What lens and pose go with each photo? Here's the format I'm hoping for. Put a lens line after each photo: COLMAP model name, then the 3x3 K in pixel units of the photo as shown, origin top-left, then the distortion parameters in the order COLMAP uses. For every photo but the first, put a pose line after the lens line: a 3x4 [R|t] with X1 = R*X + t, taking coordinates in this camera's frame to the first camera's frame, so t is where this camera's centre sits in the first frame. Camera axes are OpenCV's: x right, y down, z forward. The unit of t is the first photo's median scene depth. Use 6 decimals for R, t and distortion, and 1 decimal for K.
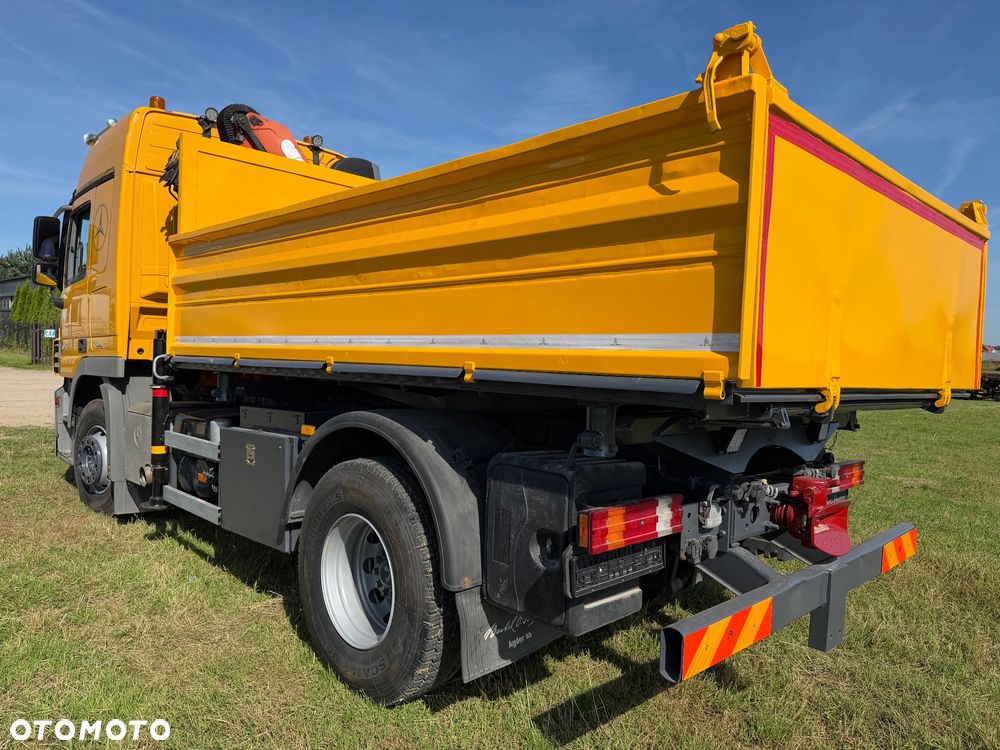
lens RADIAL K [[699.2, 0, 500.0], [0, 699.2, 375.0], [0, 0, 1]] dist [0.095322, -0.143176]
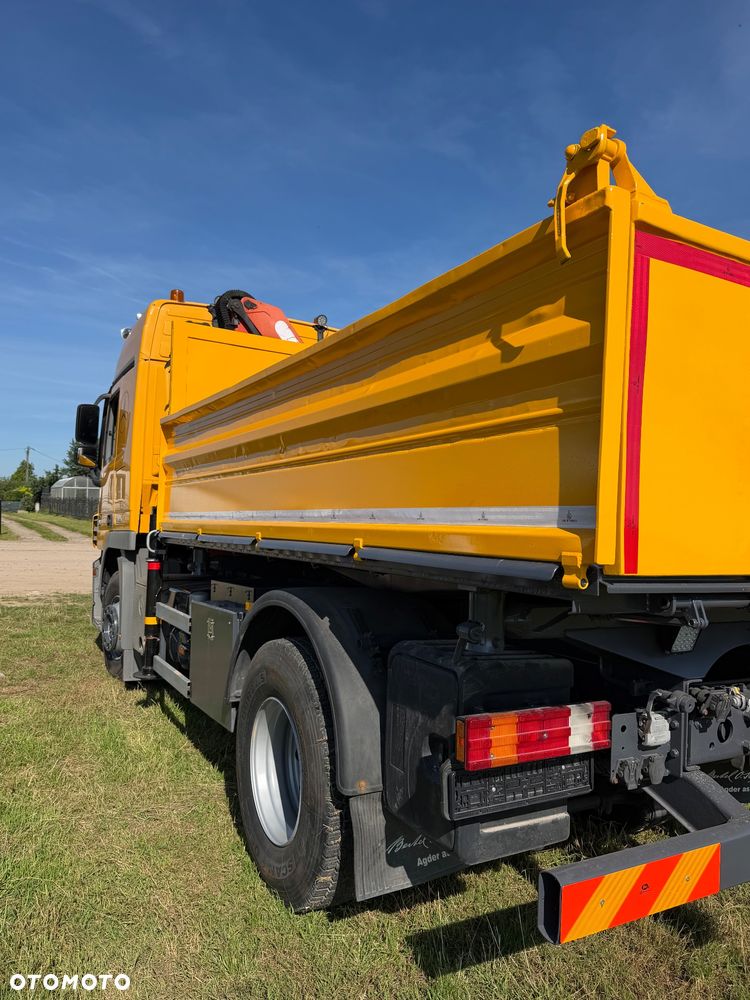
lens RADIAL K [[708.9, 0, 369.9], [0, 708.9, 503.0], [0, 0, 1]] dist [0.117218, -0.194112]
pose [[0.965069, -0.011508, -0.261743, 0.198878], [-0.004659, 0.998123, -0.061064, -0.007969], [0.261955, 0.060151, 0.963204, 0.102737]]
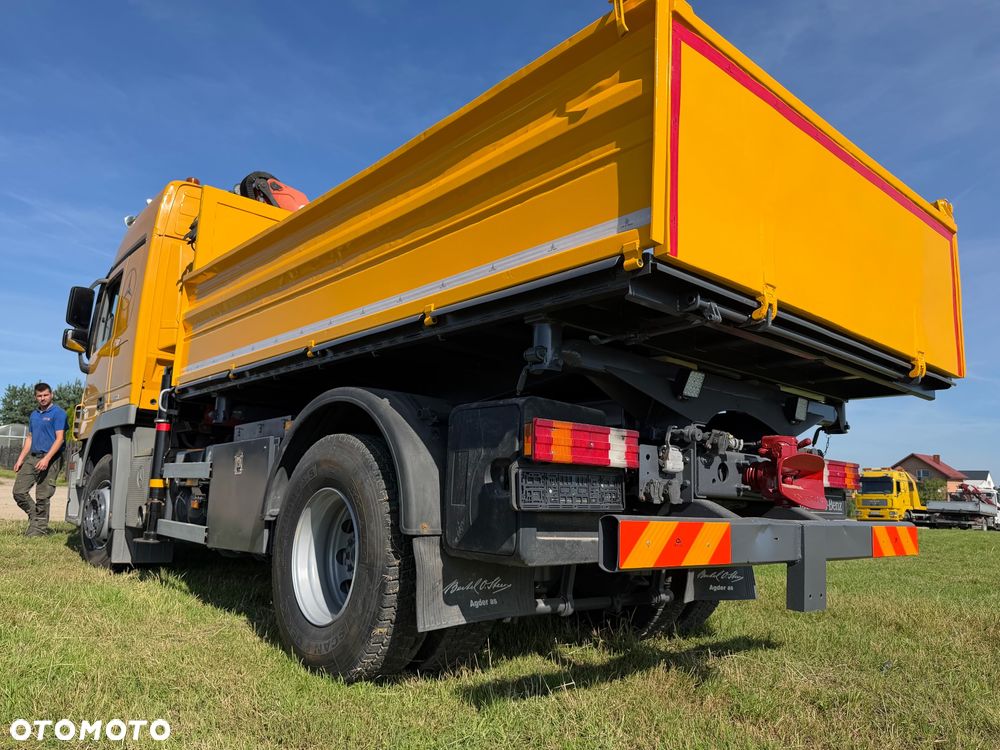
lens RADIAL K [[708.9, 0, 498.0], [0, 708.9, 371.8], [0, 0, 1]] dist [0.117218, -0.194112]
pose [[0.998575, -0.006412, -0.052979, 0.107067], [-0.003866, 0.981457, -0.191645, 0.264227], [0.053225, 0.191577, 0.980033, -0.017067]]
